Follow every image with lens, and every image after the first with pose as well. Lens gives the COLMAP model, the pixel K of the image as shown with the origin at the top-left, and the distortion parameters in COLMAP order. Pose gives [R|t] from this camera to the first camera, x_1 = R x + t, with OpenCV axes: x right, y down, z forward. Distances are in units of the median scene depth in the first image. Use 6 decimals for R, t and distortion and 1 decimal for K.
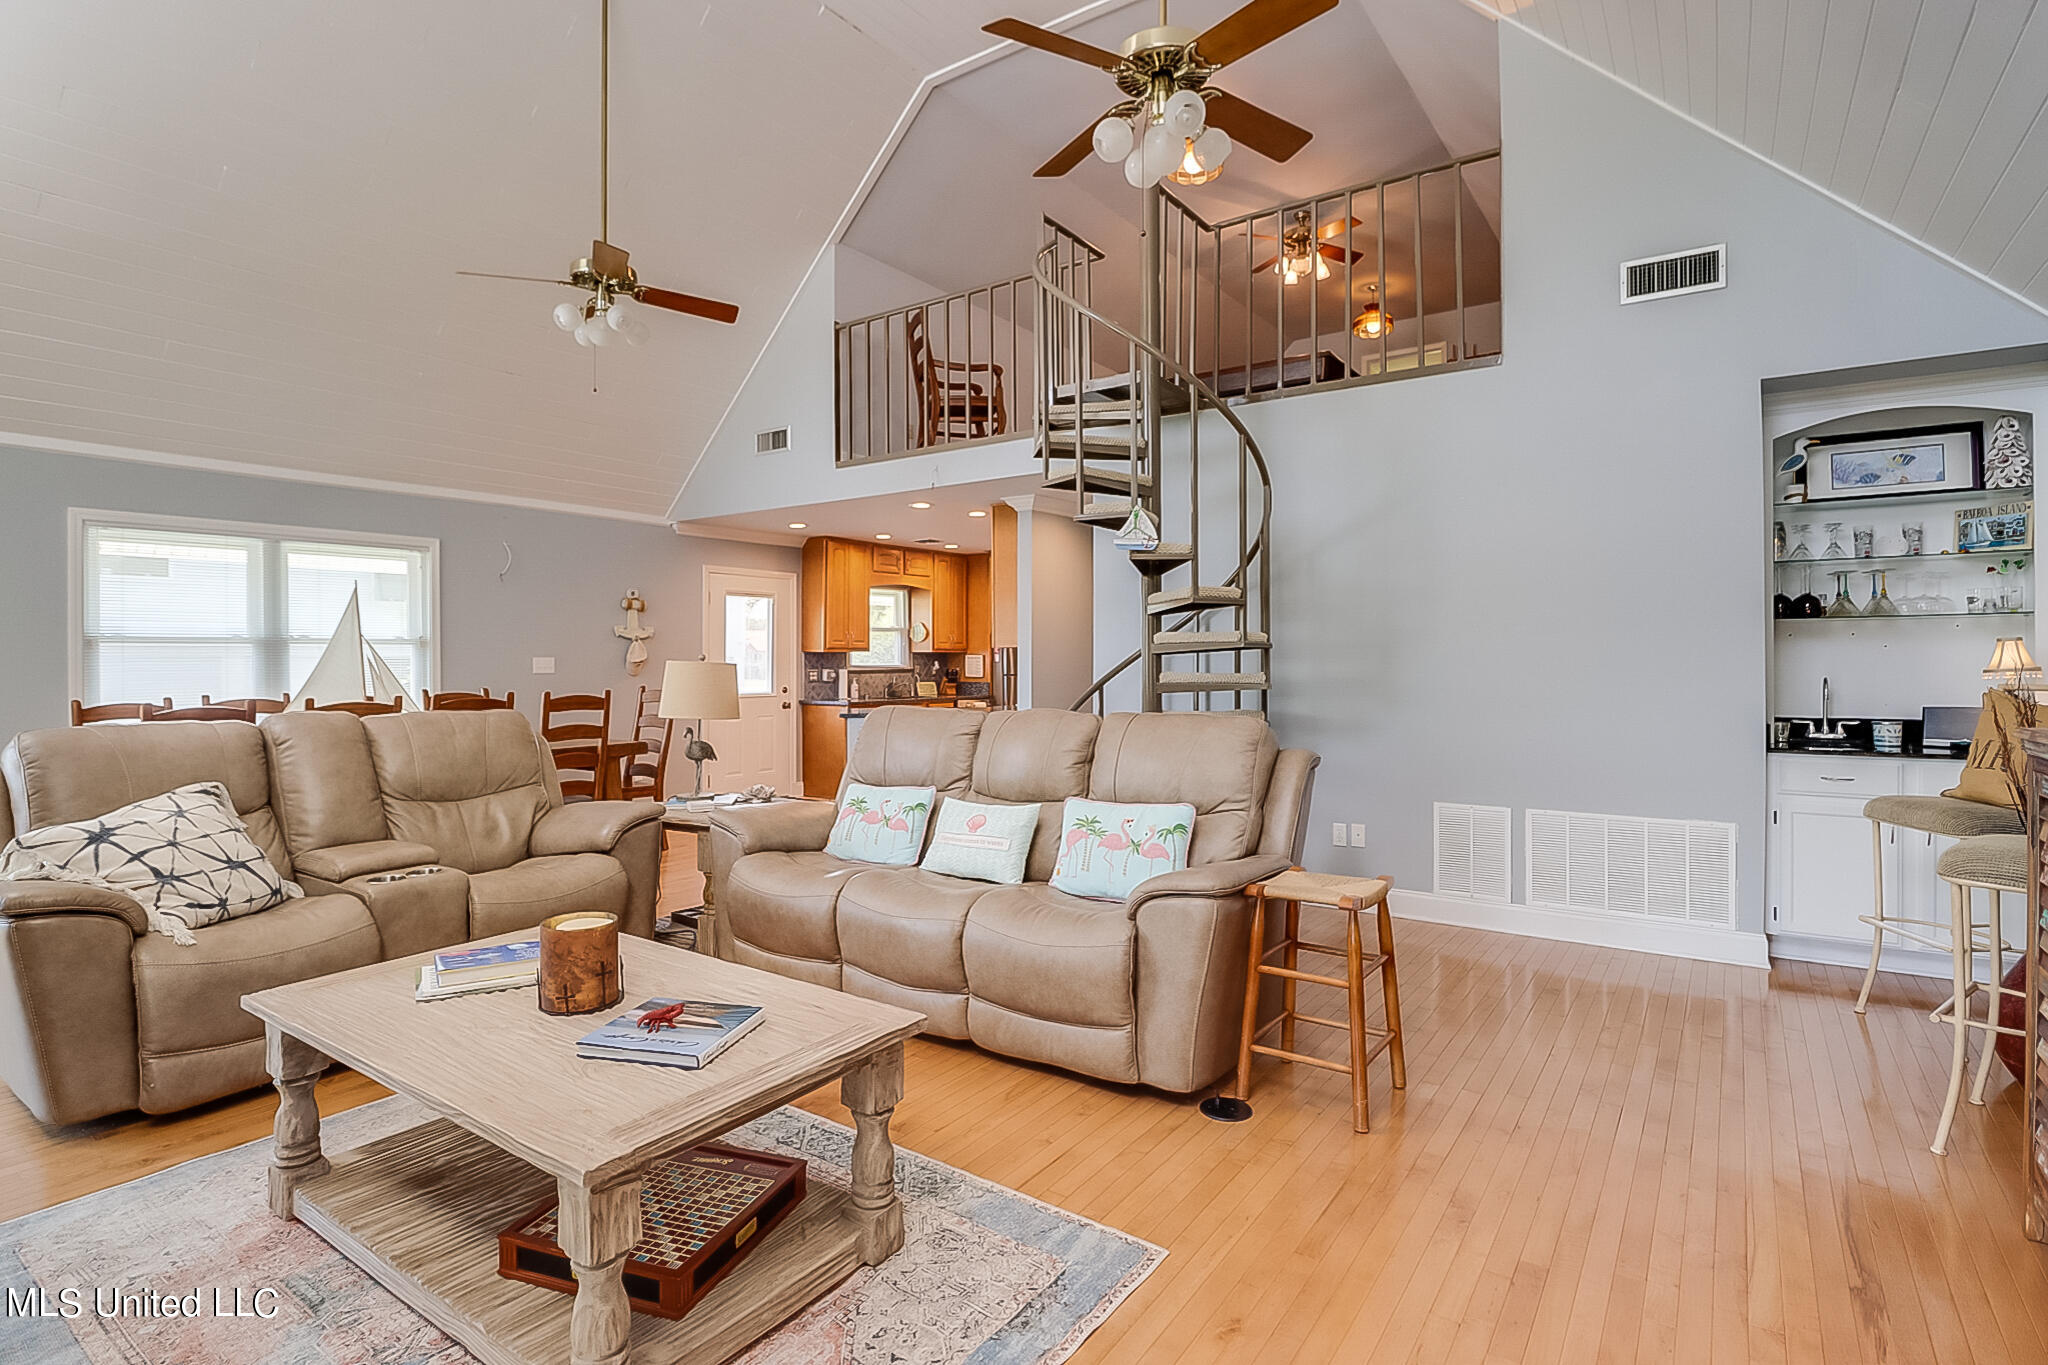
lens RADIAL K [[980.9, 0, 1012.5], [0, 980.9, 662.8], [0, 0, 1]] dist [0.002475, 0.000116]
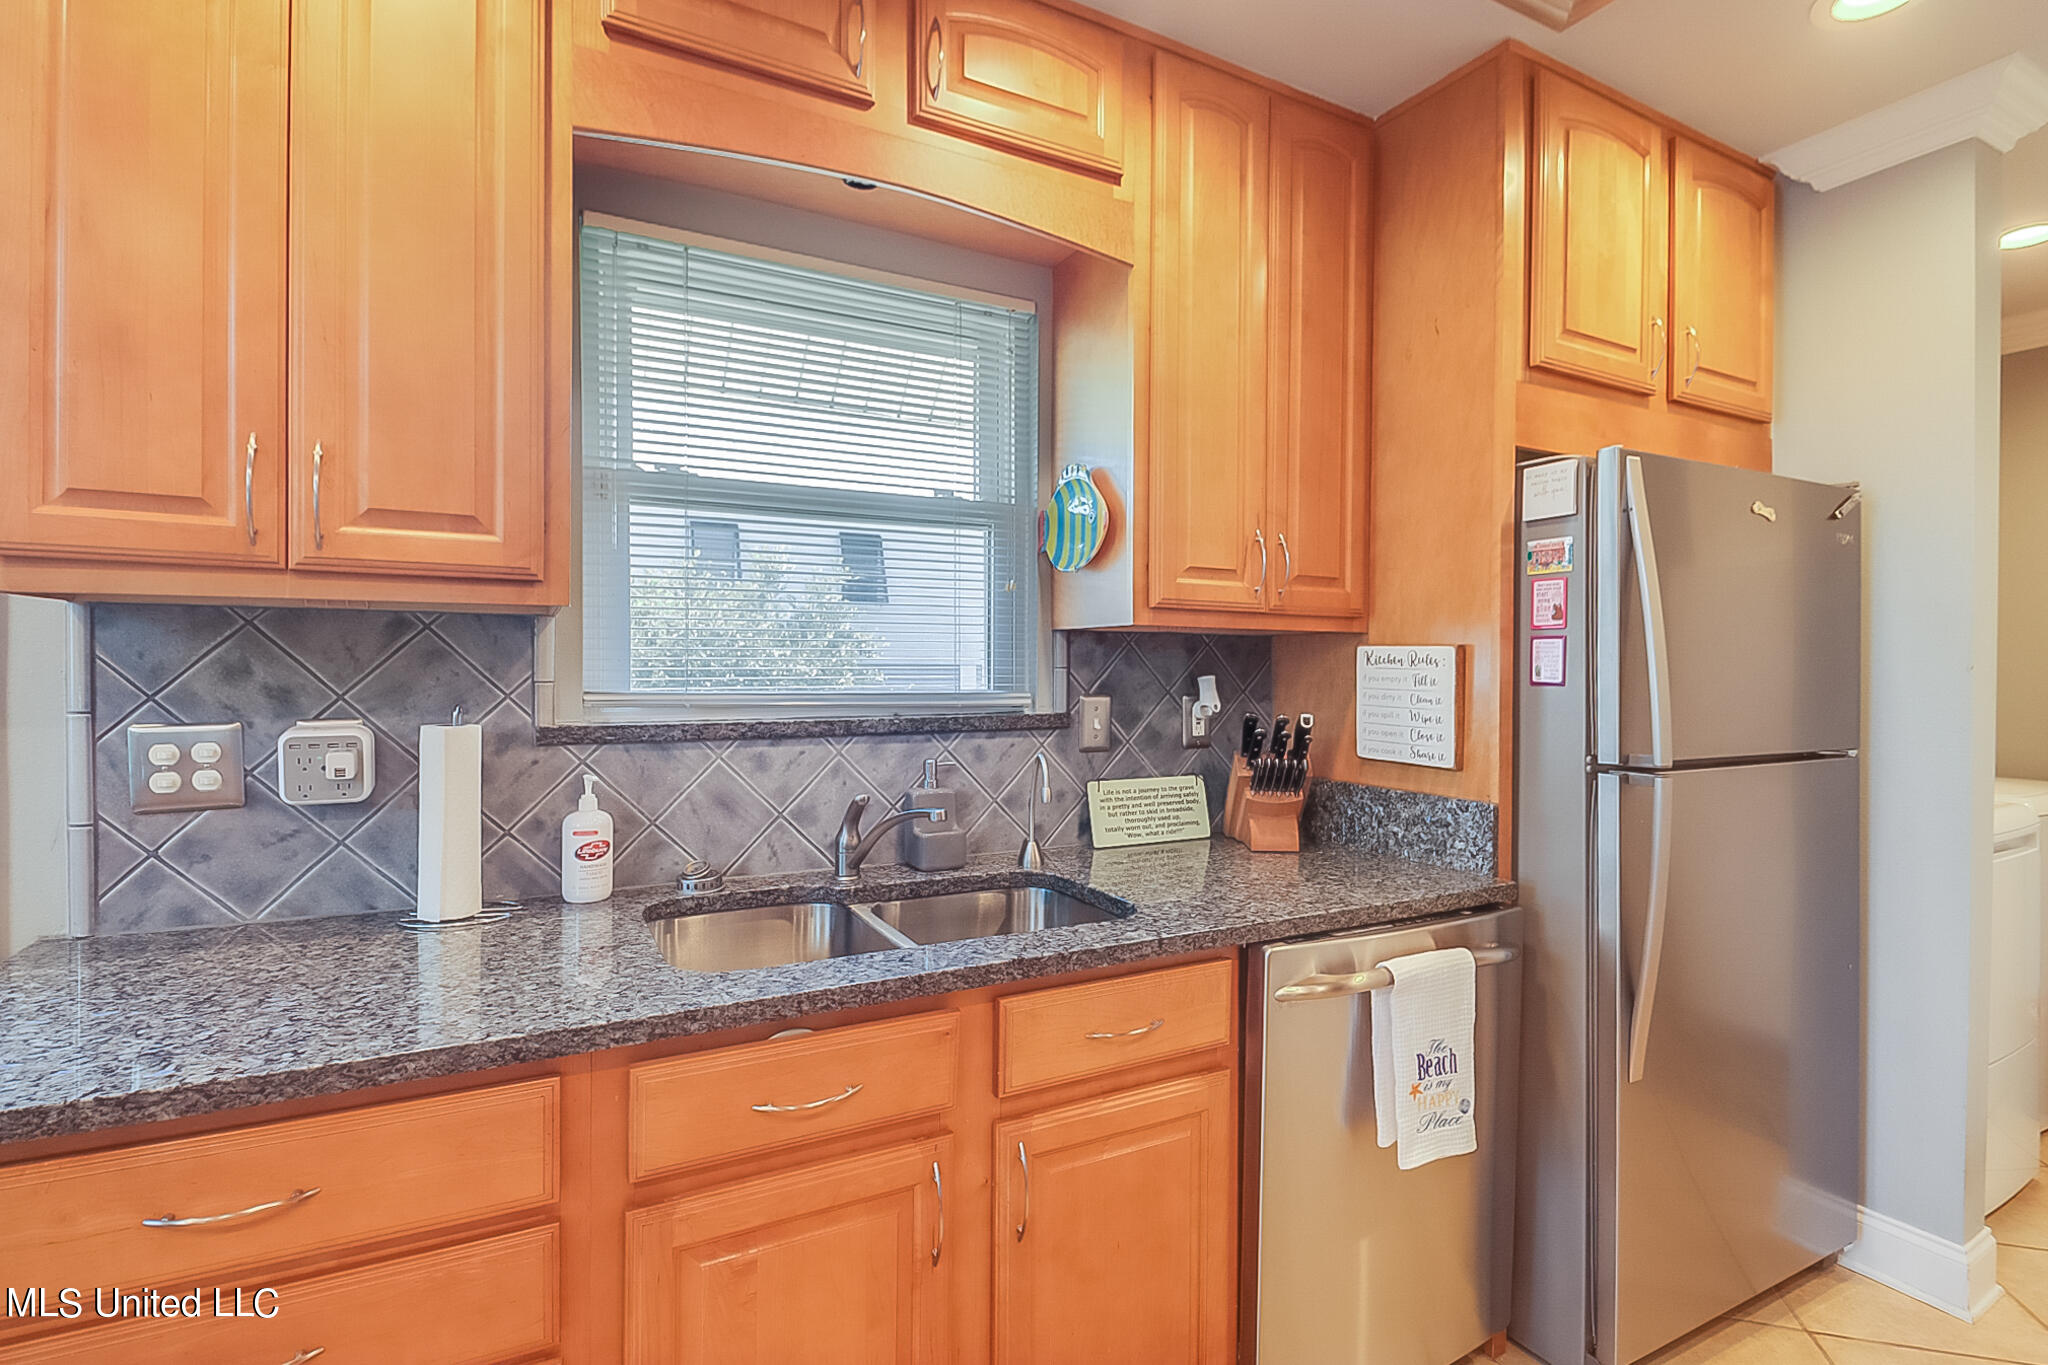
lens RADIAL K [[980.9, 0, 1012.5], [0, 980.9, 662.8], [0, 0, 1]] dist [0.002475, 0.000116]
pose [[0.900928, 0.008367, -0.433888, -0.025879], [-0.009152, 0.999958, 0.000280, -0.003775], [0.433872, 0.003719, 0.900967, 0.810387]]
